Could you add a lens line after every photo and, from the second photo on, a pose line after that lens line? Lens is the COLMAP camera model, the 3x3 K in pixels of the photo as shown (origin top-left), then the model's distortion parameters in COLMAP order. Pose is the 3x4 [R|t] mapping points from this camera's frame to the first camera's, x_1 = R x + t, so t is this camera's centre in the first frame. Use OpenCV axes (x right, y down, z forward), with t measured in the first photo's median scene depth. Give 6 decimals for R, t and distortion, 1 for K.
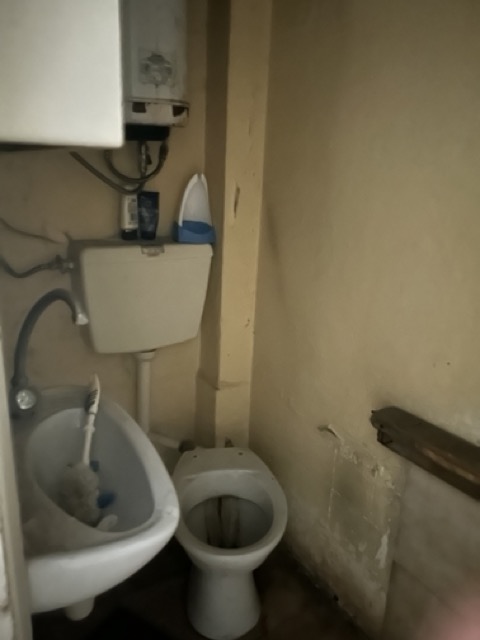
lens RADIAL K [[480.7, 0, 234.6], [0, 480.7, 315.1], [0, 0, 1]] dist [0.047809, -0.050693]
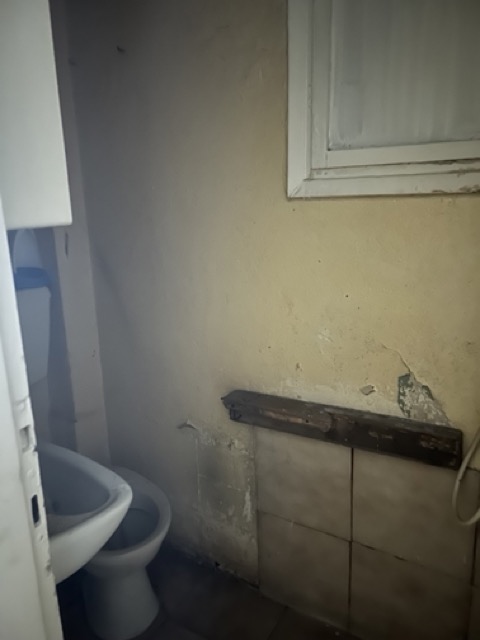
lens RADIAL K [[480.7, 0, 243.7], [0, 480.7, 321.2], [0, 0, 1]] dist [0.047809, -0.050693]
pose [[0.890623, -0.171779, 0.421051, -0.148509], [0.189300, 0.981919, 0.000184, 0.010908], [-0.413469, 0.079541, 0.907037, -0.171109]]
